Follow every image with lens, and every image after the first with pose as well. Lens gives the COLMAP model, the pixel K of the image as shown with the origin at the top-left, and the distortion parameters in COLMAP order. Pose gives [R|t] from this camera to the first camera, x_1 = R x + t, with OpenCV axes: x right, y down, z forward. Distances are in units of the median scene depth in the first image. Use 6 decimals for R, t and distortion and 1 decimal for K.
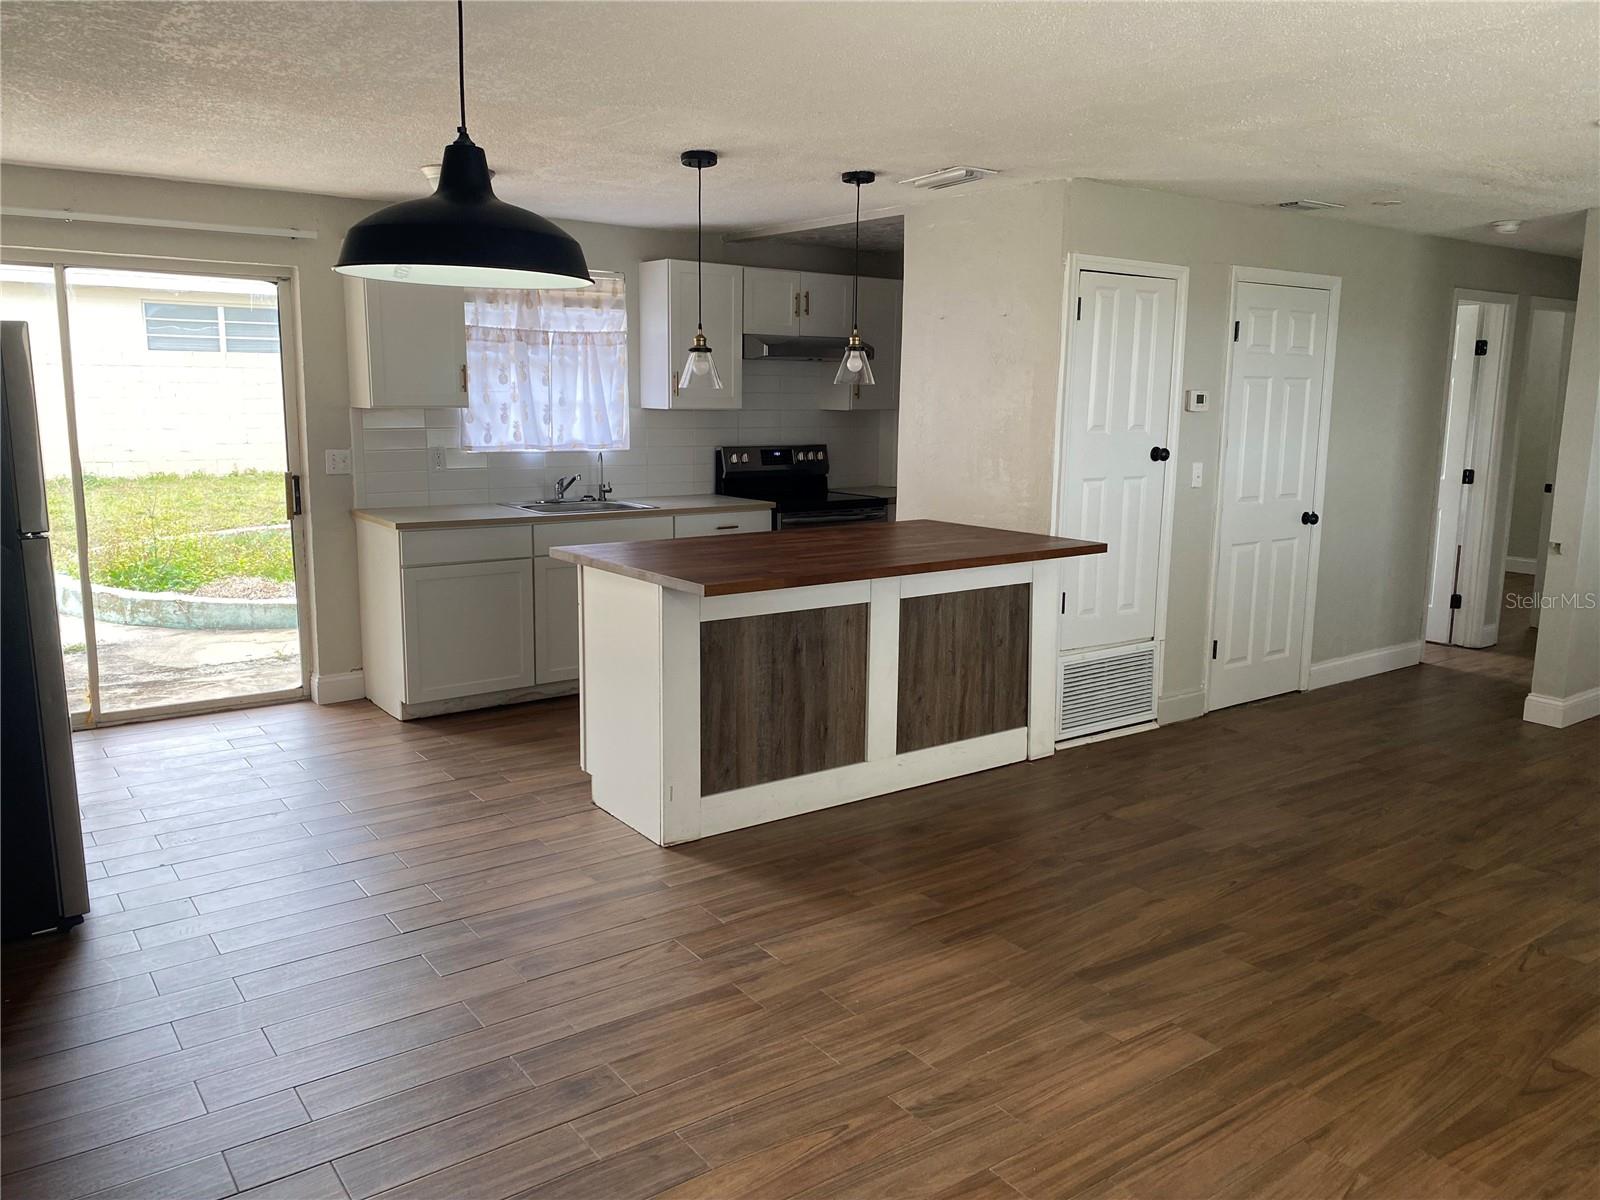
lens RADIAL K [[1220.9, 0, 801.0], [0, 1220.9, 589.8], [0, 0, 1]] dist [0.042471, -0.052138]
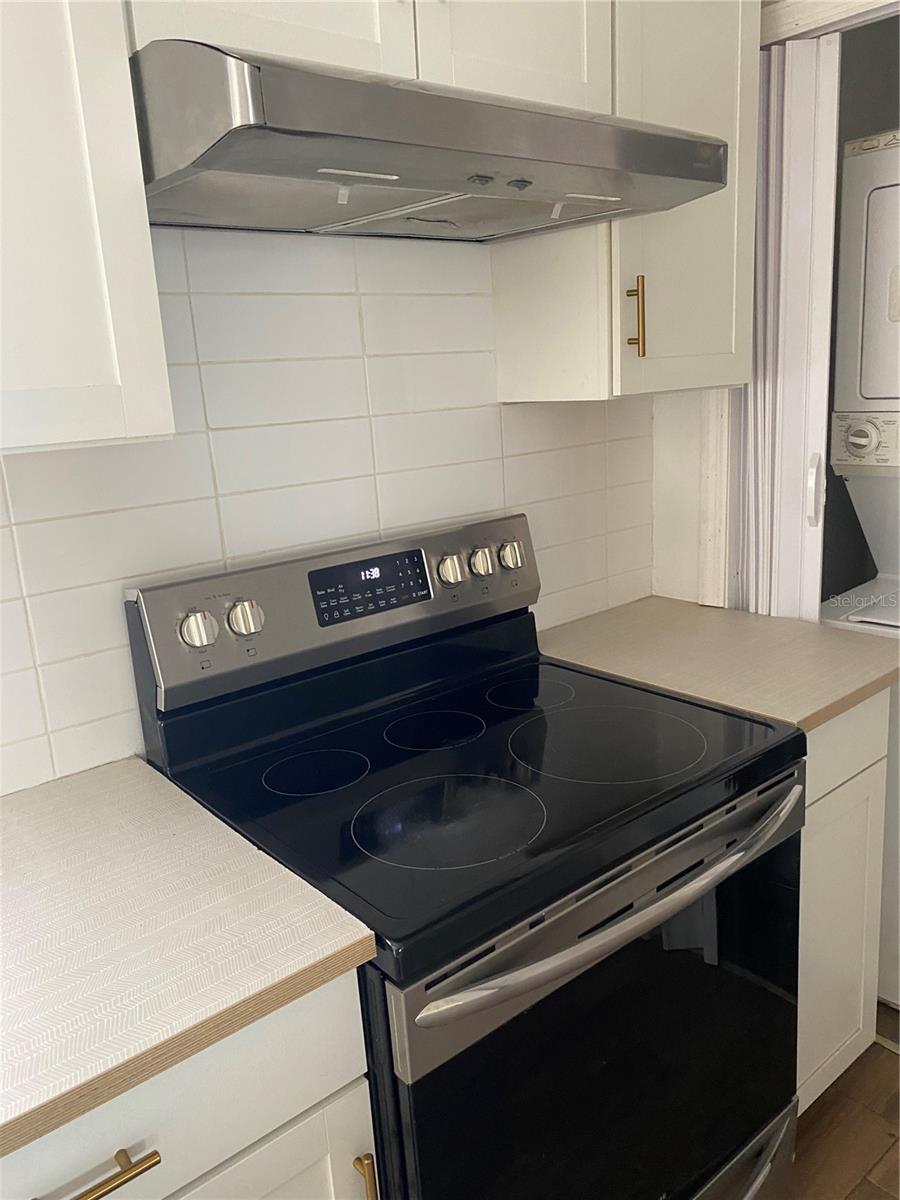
lens RADIAL K [[915.7, 0, 458.4], [0, 915.7, 598.0], [0, 0, 1]] dist [0.042471, -0.052138]
pose [[0.995268, -0.087967, 0.041278, -0.009217], [0.084750, 0.993642, 0.074108, -0.132296], [-0.047535, -0.070259, 0.996396, 0.867960]]
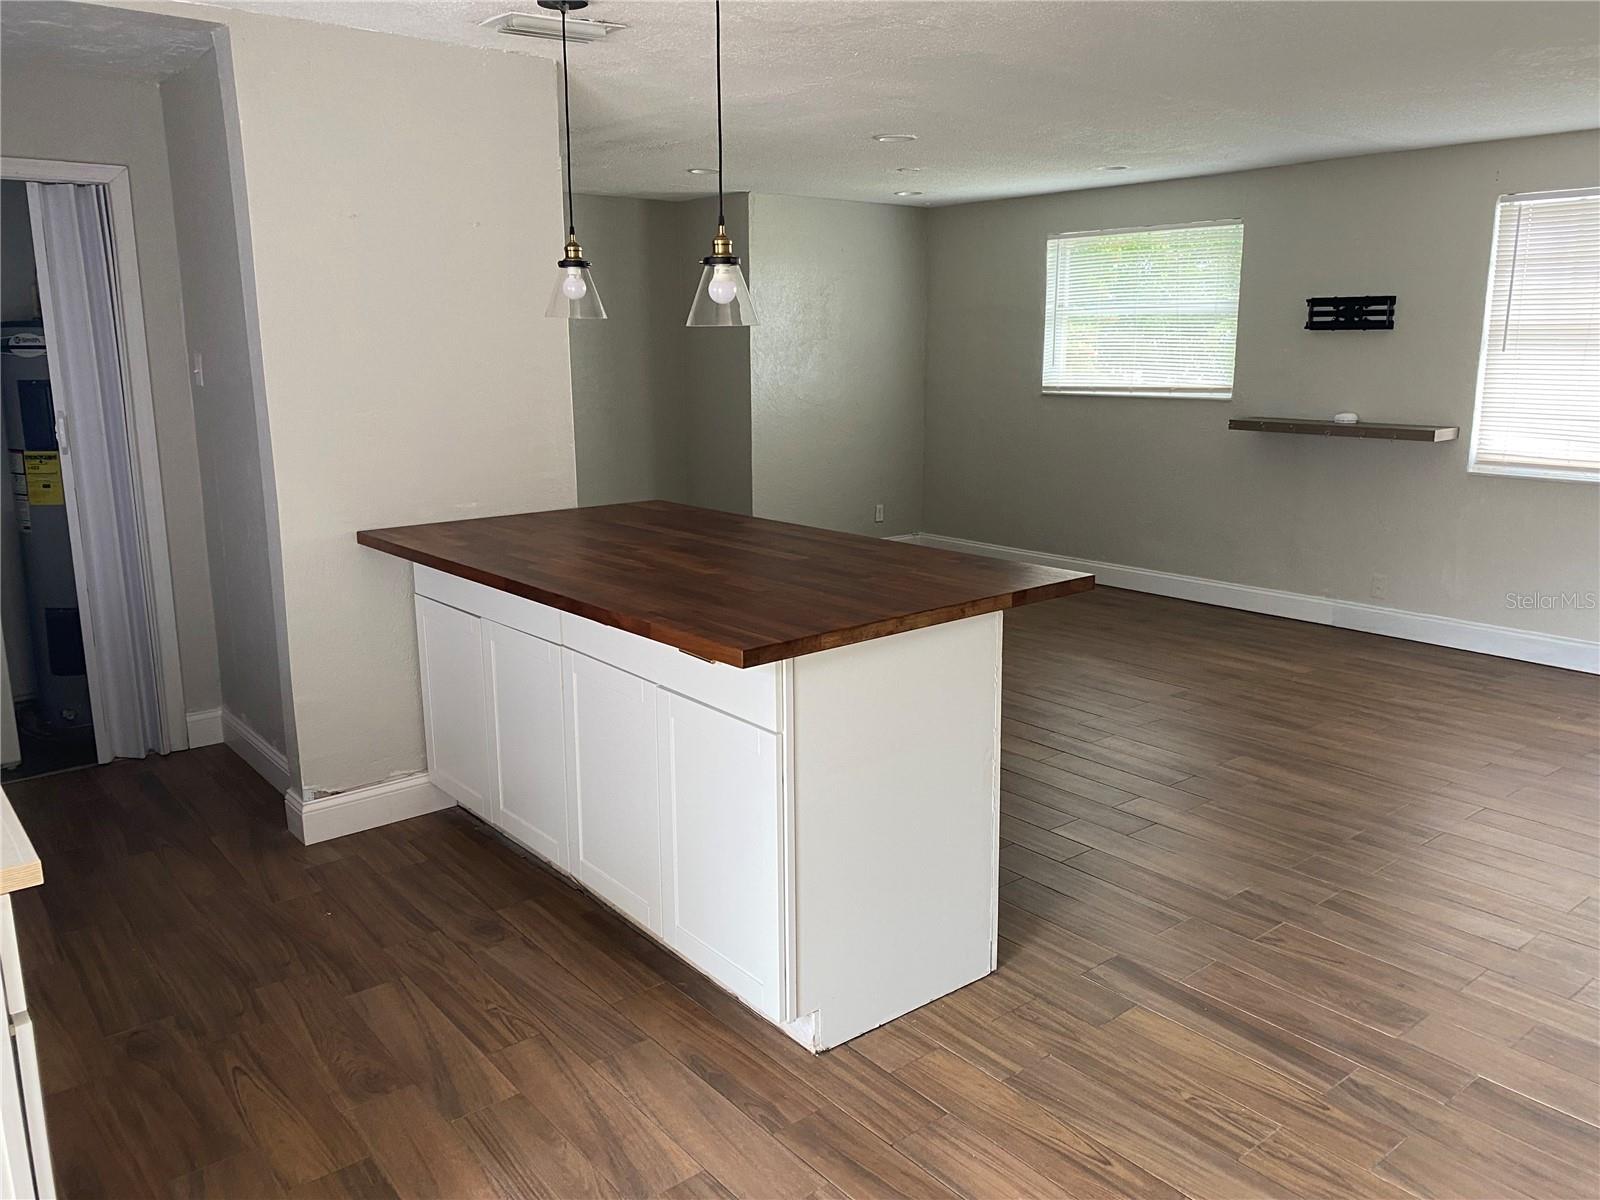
lens RADIAL K [[1220.9, 0, 801.0], [0, 1220.9, 589.8], [0, 0, 1]] dist [0.042471, -0.052138]
pose [[-0.054910, -0.215914, 0.974867, -0.481948], [0.170967, 0.959888, 0.222226, -0.115836], [-0.983746, 0.178872, -0.015793, 0.687164]]
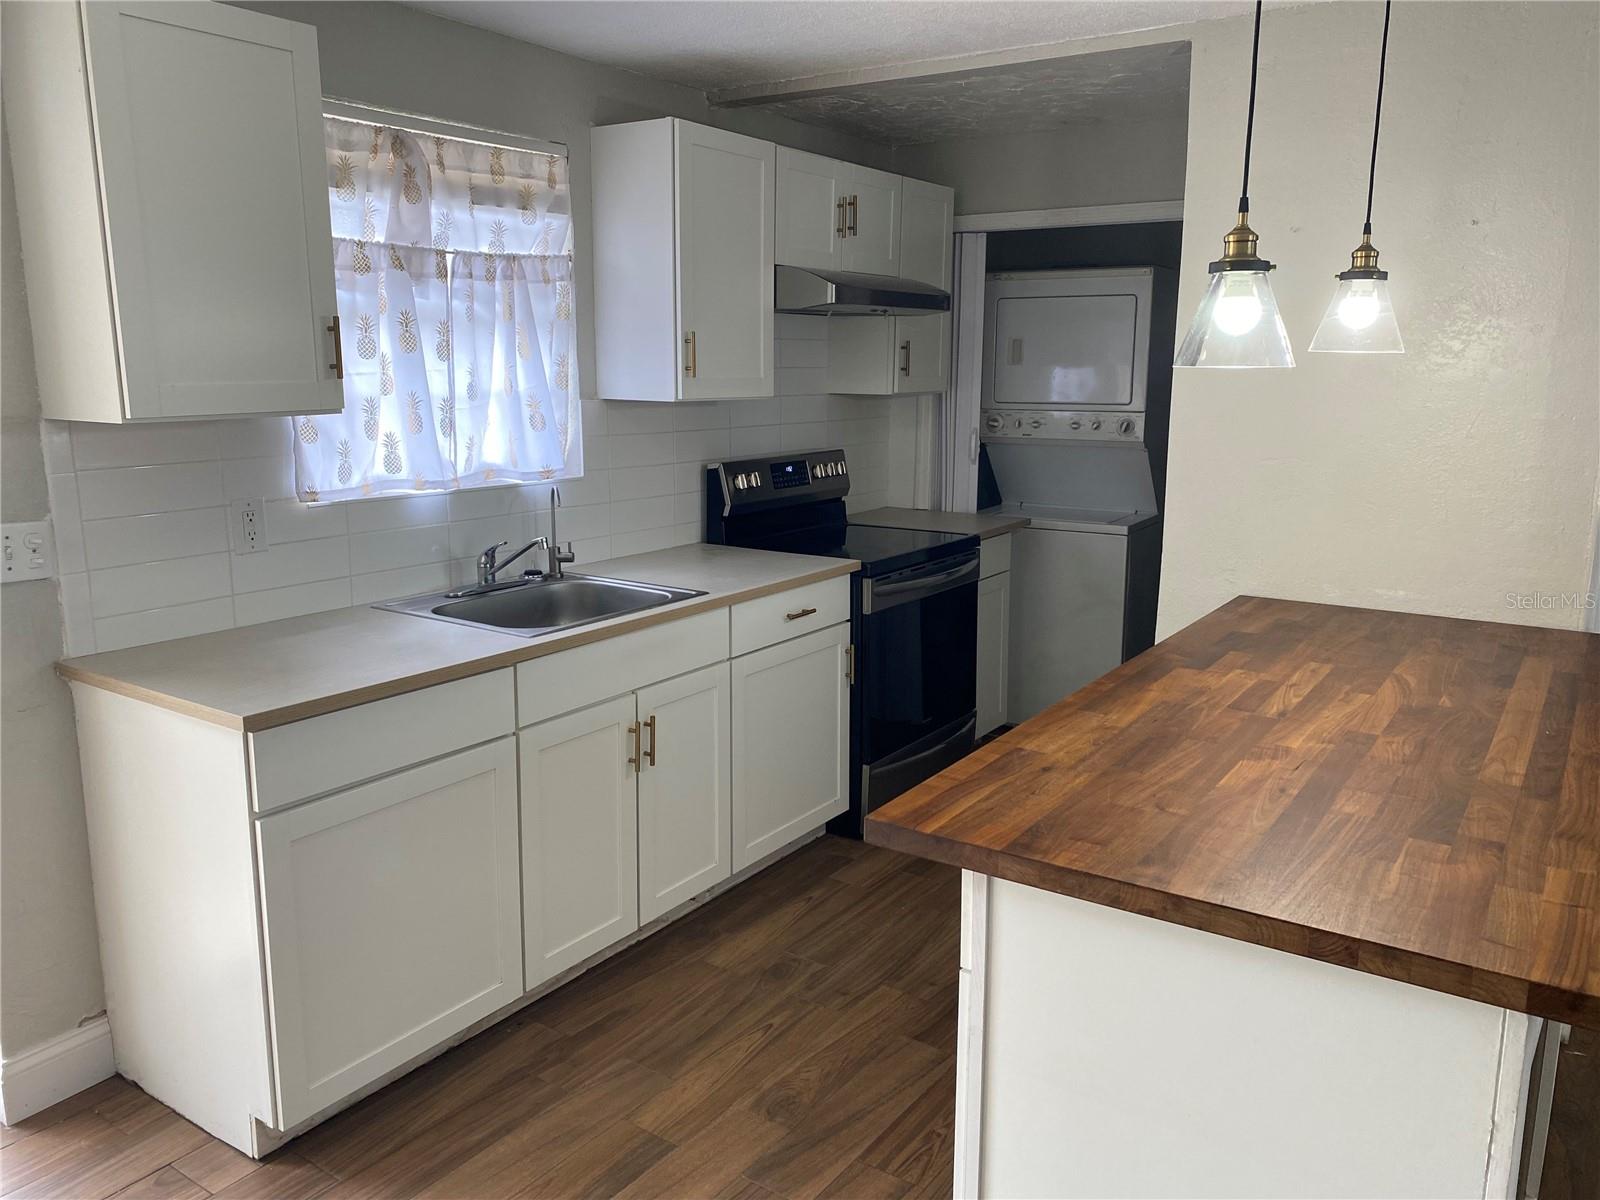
lens RADIAL K [[1220.9, 0, 801.0], [0, 1220.9, 589.8], [0, 0, 1]] dist [0.042471, -0.052138]
pose [[0.944230, -0.069935, 0.321774, -0.235308], [0.060843, 0.997415, 0.038240, -0.081978], [-0.323617, -0.016530, 0.946044, 0.468055]]
